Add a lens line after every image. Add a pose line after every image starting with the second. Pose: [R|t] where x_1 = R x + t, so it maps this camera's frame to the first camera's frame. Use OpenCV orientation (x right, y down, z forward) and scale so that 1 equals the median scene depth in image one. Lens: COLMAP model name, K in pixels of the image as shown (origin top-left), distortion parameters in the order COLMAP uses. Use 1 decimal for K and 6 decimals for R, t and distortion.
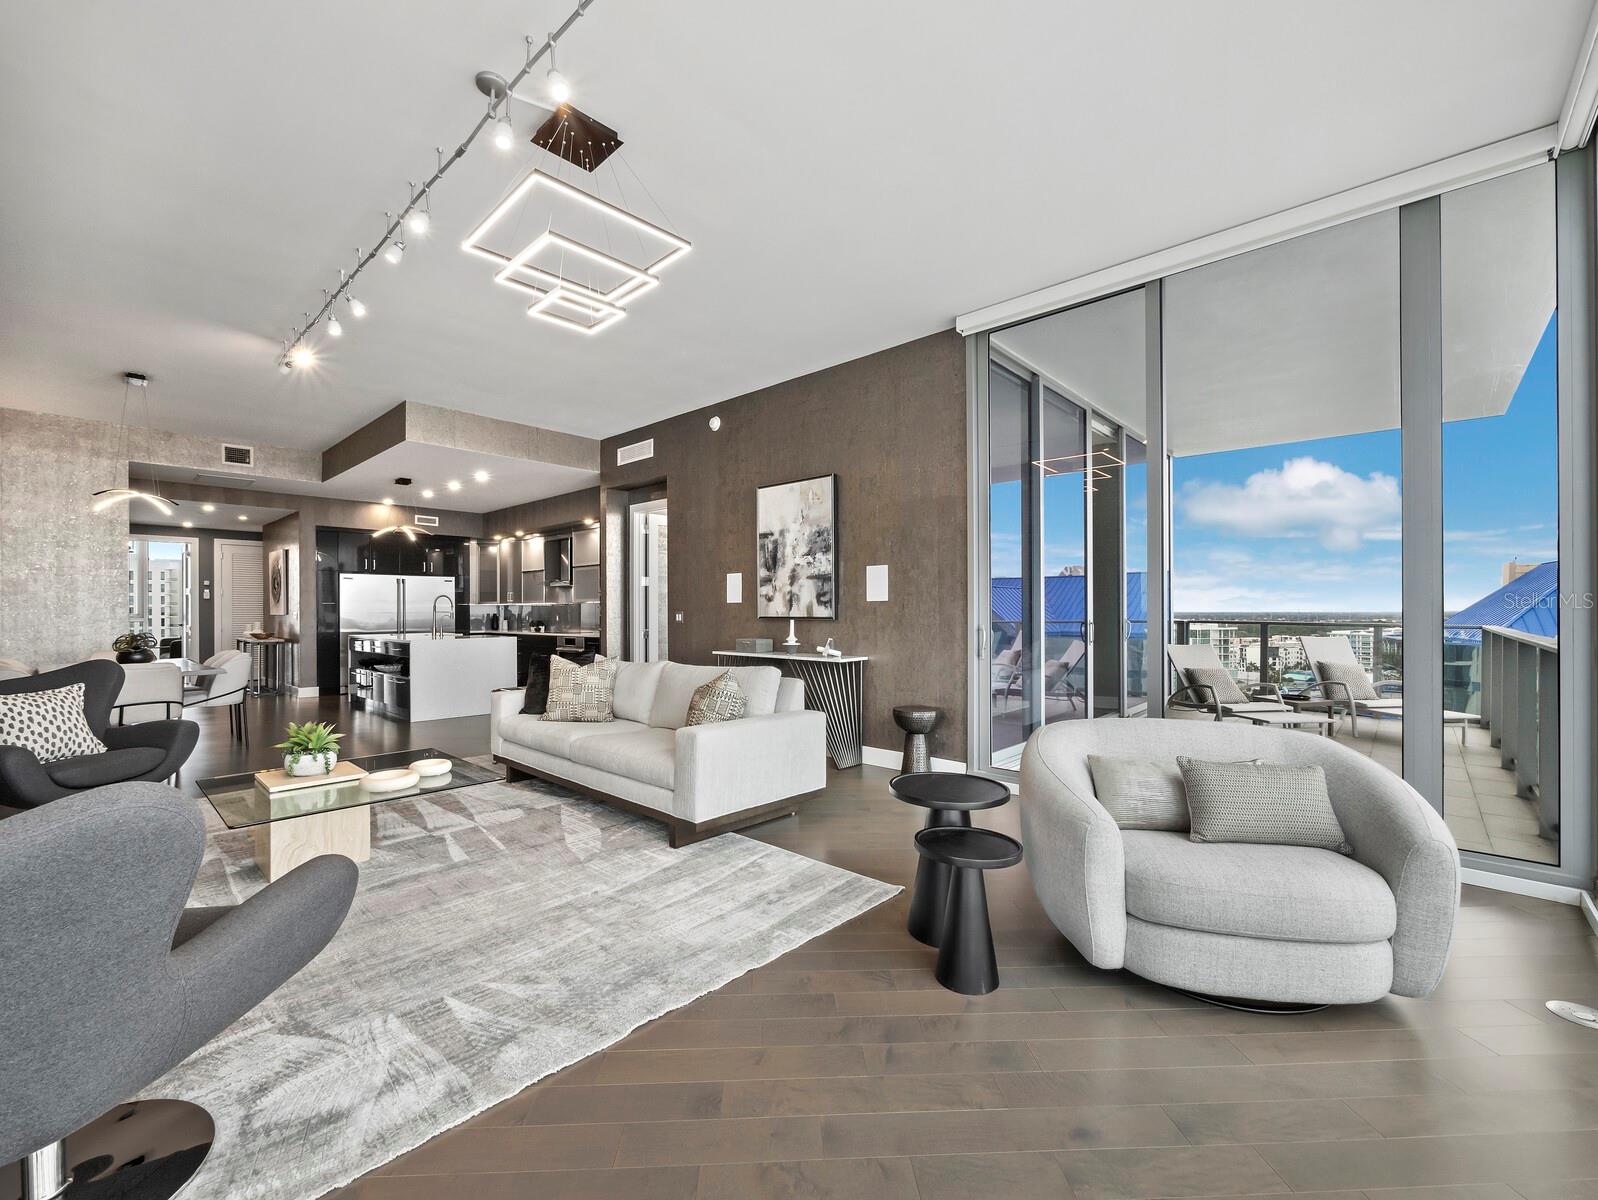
lens RADIAL K [[667.5, 0, 787.7], [0, 667.5, 609.5], [0, 0, 1]] dist [-0.001684, -0.000762]
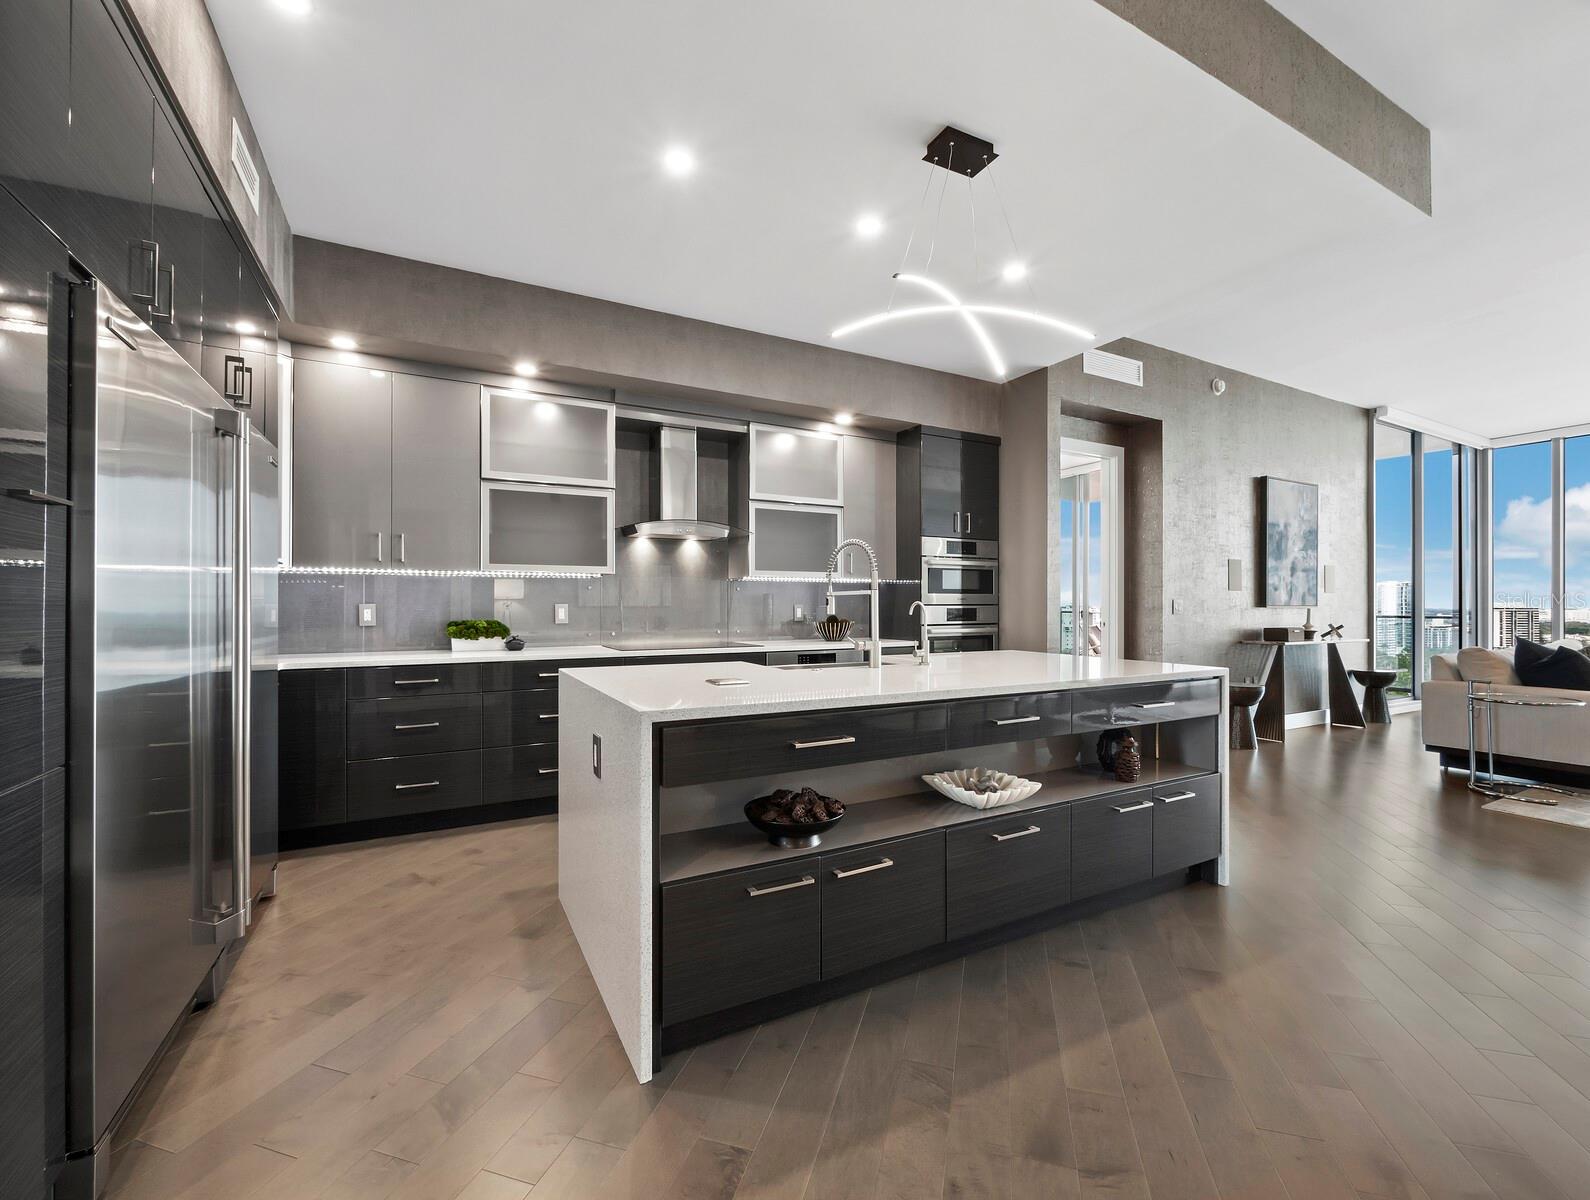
lens RADIAL K [[669.8, 0, 792.6], [0, 669.8, 605.4], [0, 0, 1]] dist [-0.009078, 0.000682]
pose [[0.317048, 0.008683, 0.948370, -0.726149], [-0.002321, 0.999962, -0.008380, 0.012522], [-0.948407, 0.000455, 0.317056, 0.809028]]
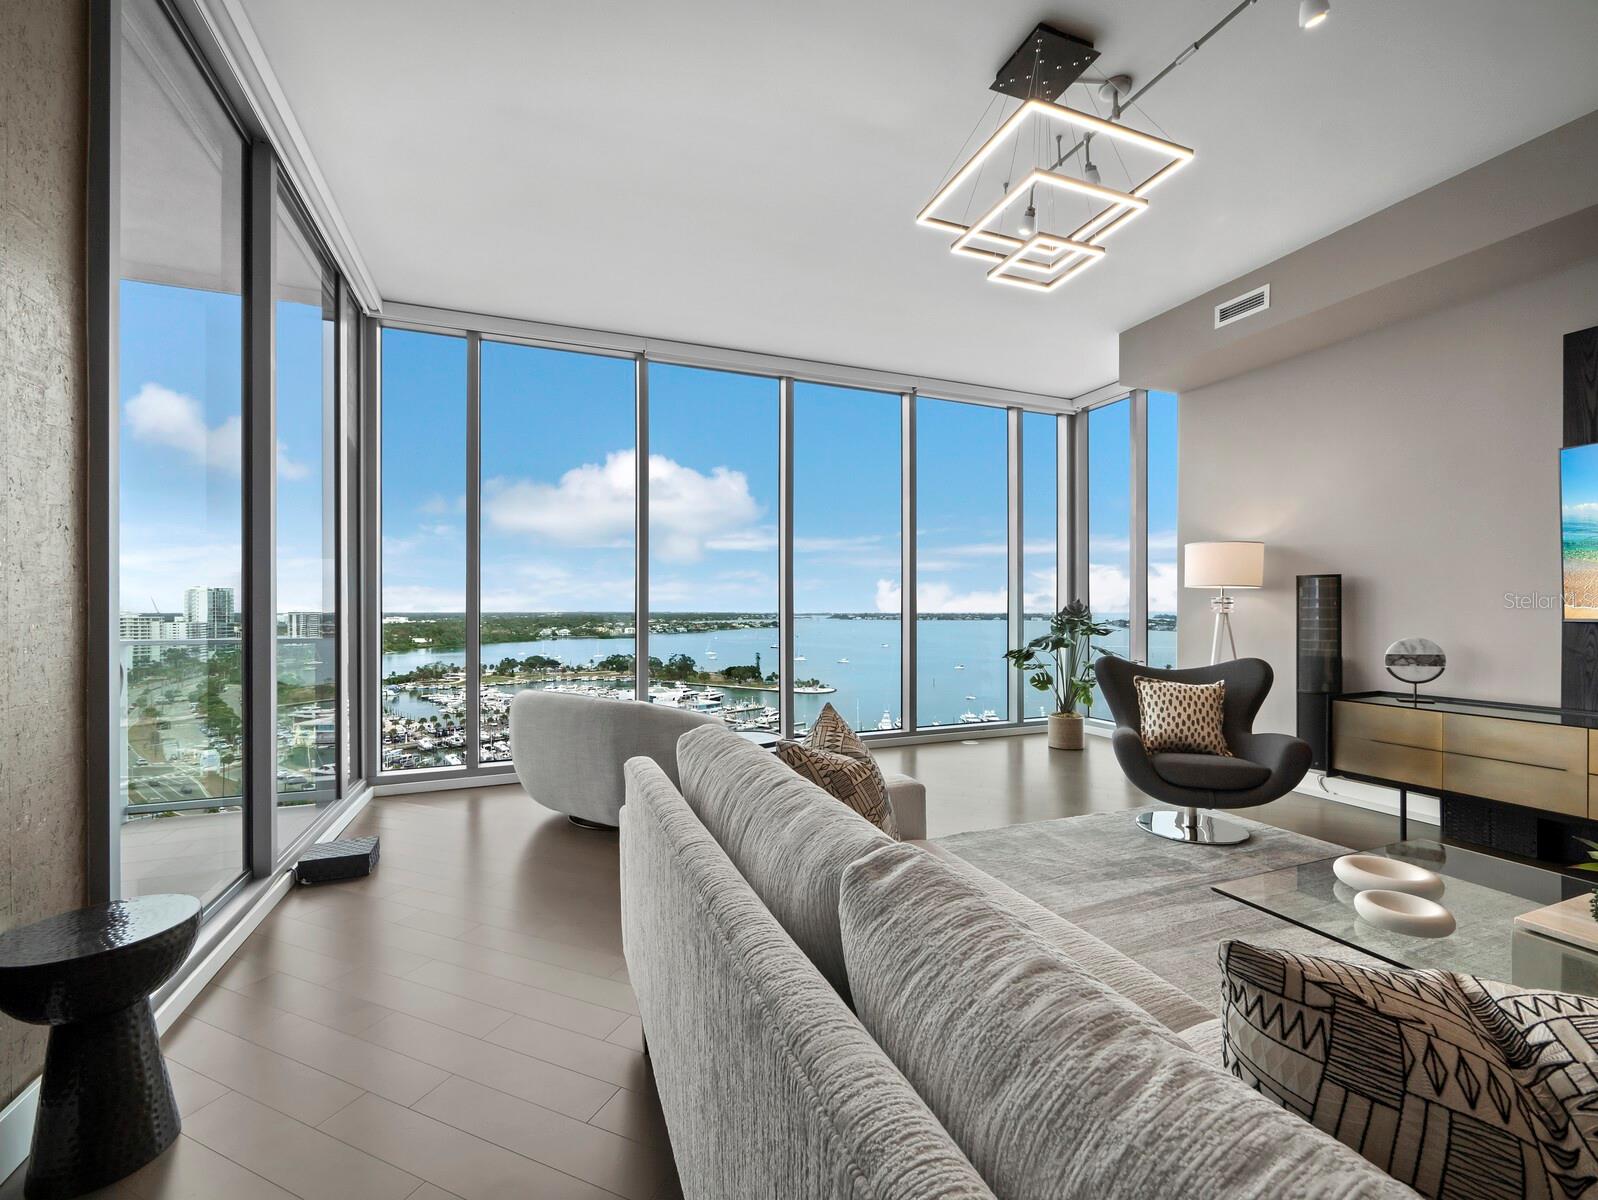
lens RADIAL K [[667.5, 0, 809.0], [0, 667.5, 612.4], [0, 0, 1]] dist [-0.001684, -0.000762]
pose [[-0.913694, 0.002071, 0.406398, -0.111245], [0.002961, 0.999994, 0.001559, 0.002472], [-0.406393, 0.002628, -0.913695, 0.537567]]
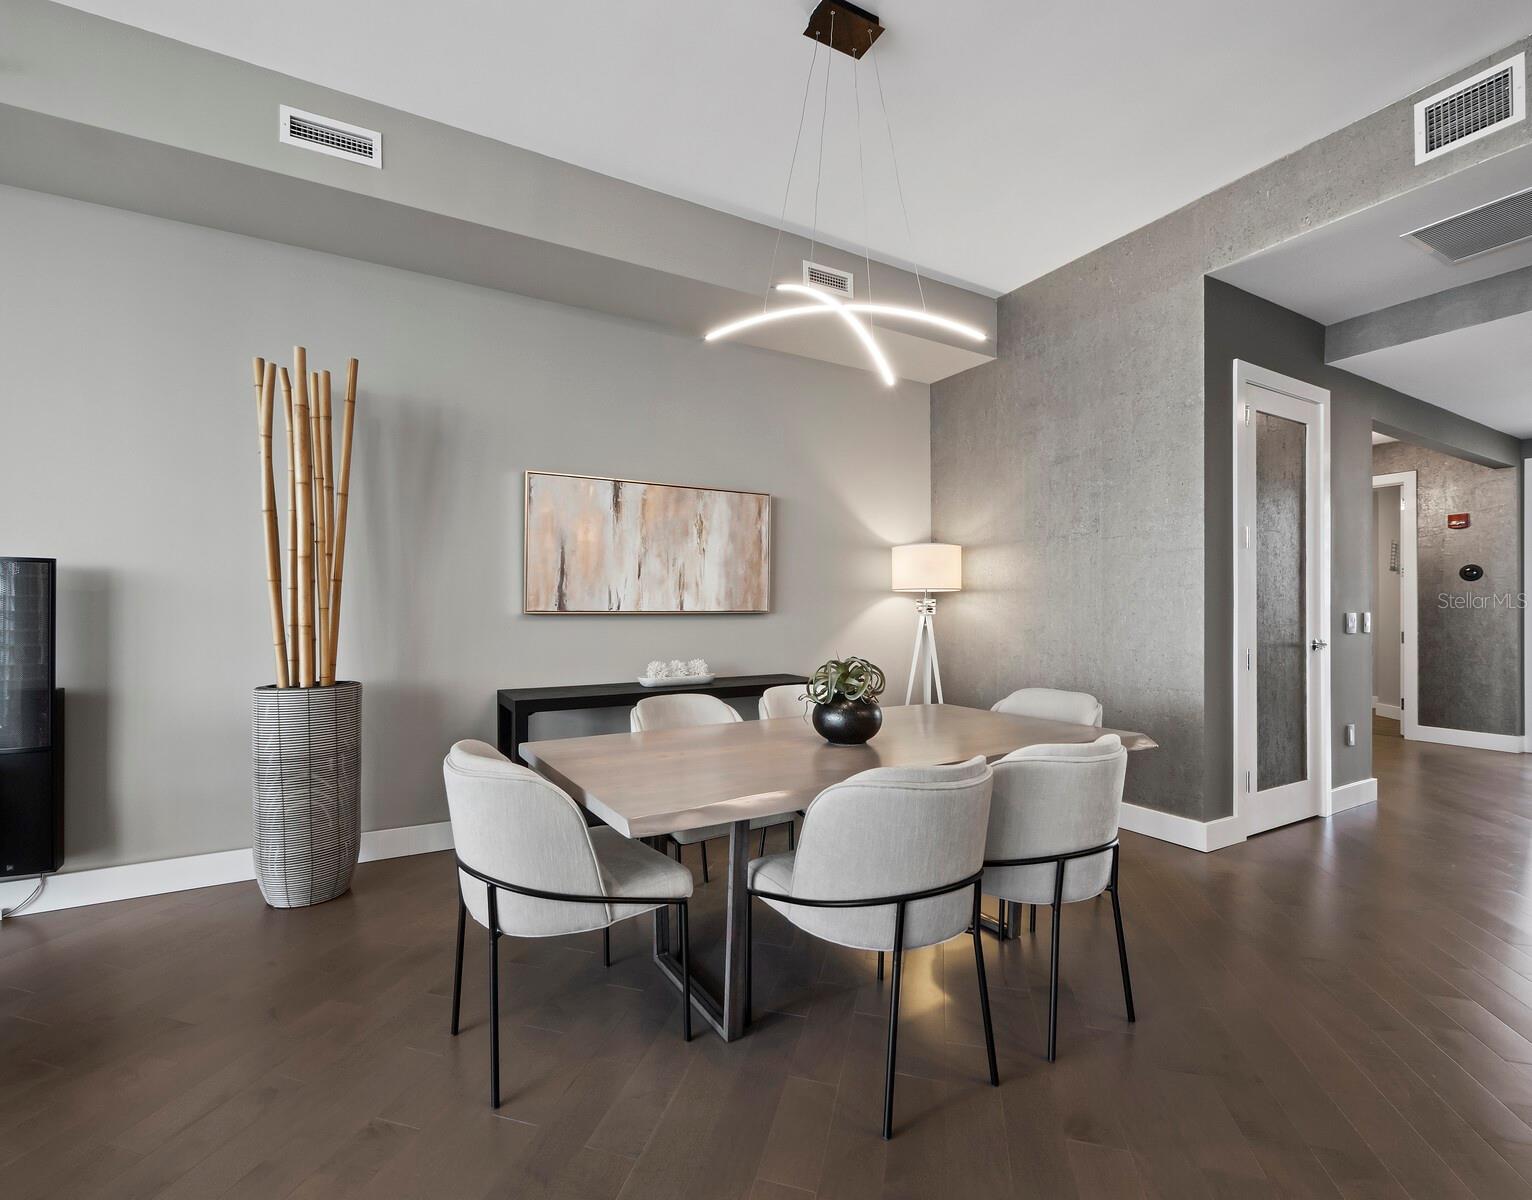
lens RADIAL K [[675.0, 0, 732.3], [0, 675.0, 614.2], [0, 0, 1]] dist [-0.004563, -0.001285]
pose [[-0.309771, 0.009292, -0.950766, -0.332136], [0.003771, 0.999956, 0.008544, 0.003101], [0.950804, -0.000939, -0.309793, 0.614896]]
